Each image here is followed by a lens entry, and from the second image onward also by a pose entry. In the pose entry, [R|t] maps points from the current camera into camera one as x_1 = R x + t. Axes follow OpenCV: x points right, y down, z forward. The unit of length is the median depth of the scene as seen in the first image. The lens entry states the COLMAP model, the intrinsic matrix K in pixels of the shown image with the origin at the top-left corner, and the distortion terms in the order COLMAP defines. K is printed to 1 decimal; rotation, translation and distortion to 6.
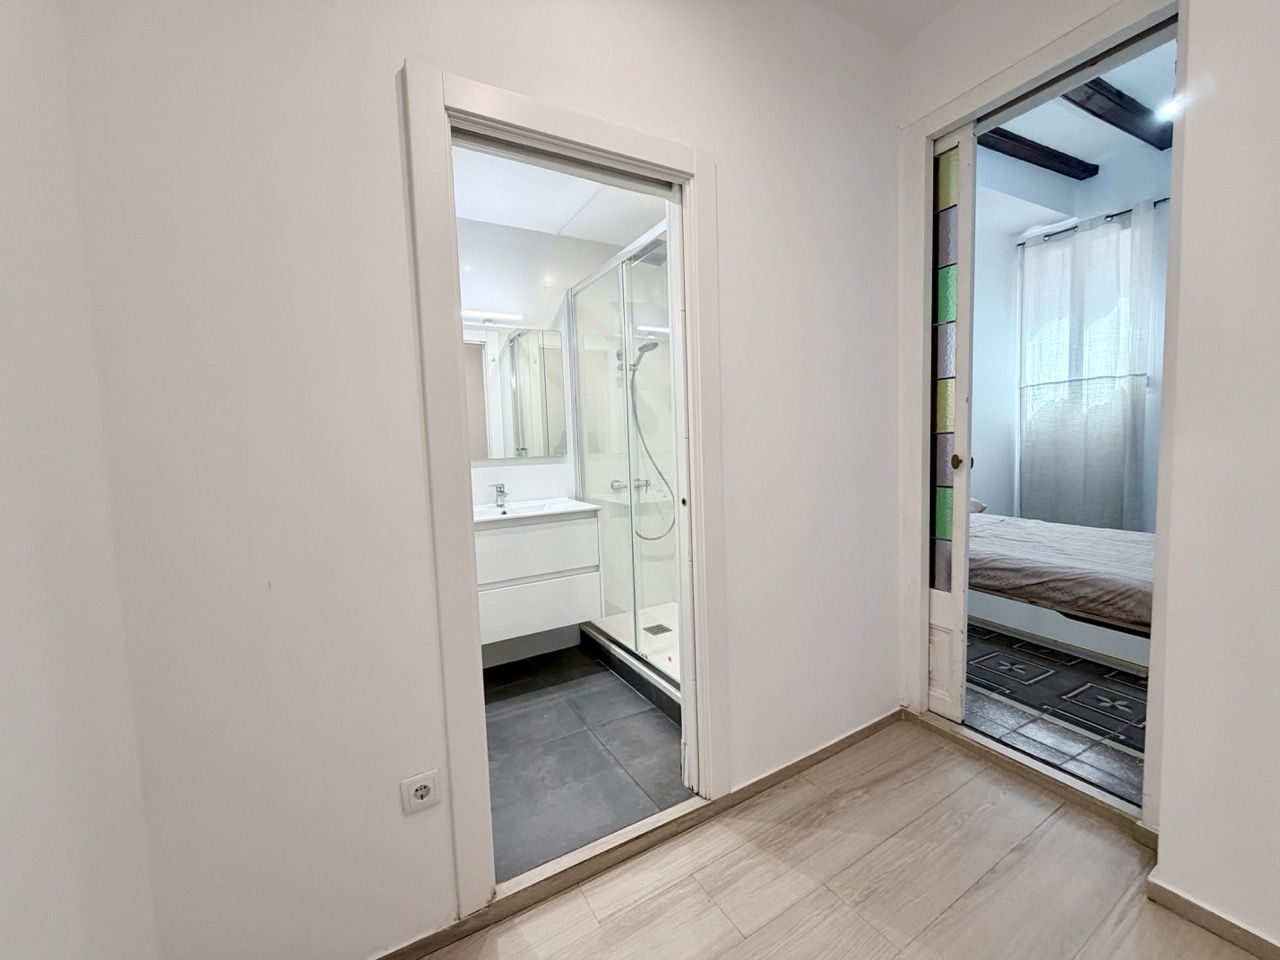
lens RADIAL K [[509.1, 0, 635.9], [0, 509.1, 480.8], [0, 0, 1]] dist [0.001104, -0.000121]
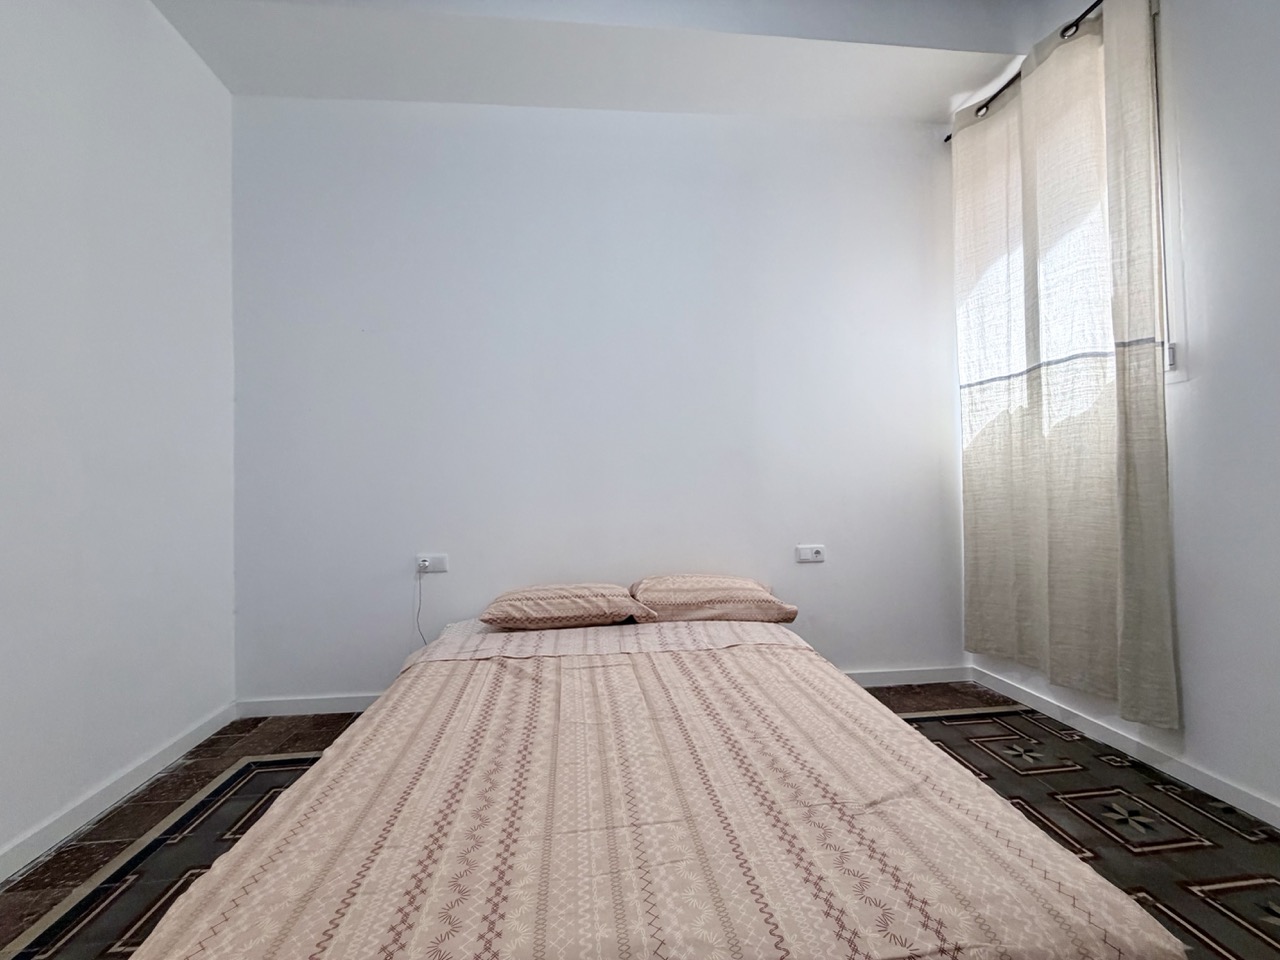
lens RADIAL K [[509.1, 0, 639.3], [0, 509.1, 479.2], [0, 0, 1]] dist [0.001104, -0.000121]
pose [[0.930554, 0.017671, -0.365728, 0.717558], [-0.047078, 0.996318, -0.071646, -0.039747], [0.363116, 0.083888, 0.927960, 0.432813]]
